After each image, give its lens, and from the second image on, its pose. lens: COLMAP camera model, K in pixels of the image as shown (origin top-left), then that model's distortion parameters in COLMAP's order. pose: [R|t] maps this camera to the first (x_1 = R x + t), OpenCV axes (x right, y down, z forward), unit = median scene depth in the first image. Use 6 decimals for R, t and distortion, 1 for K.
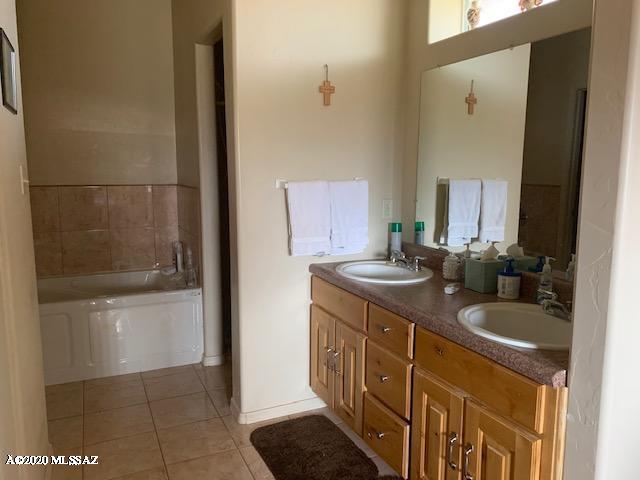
lens RADIAL K [[492.5, 0, 321.3], [0, 492.5, 238.5], [0, 0, 1]] dist [0.030472, -0.032657]
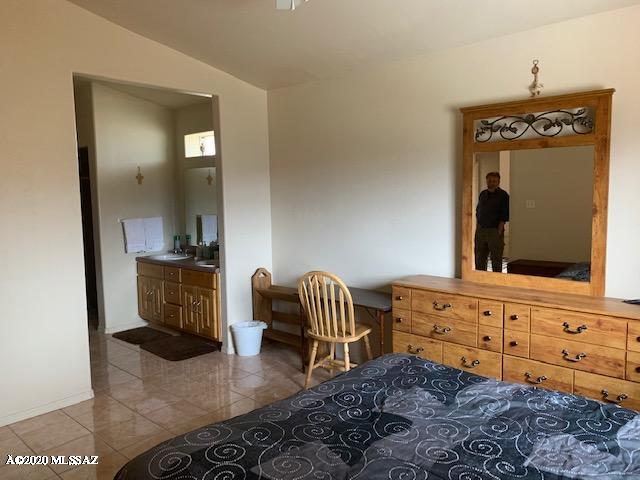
lens RADIAL K [[492.5, 0, 319.0], [0, 492.5, 235.0], [0, 0, 1]] dist [0.030472, -0.032657]
pose [[0.927734, -0.053292, 0.369418, -0.076804], [0.077516, 0.995684, -0.051032, 0.134076], [-0.365104, 0.075979, 0.927861, -1.350212]]
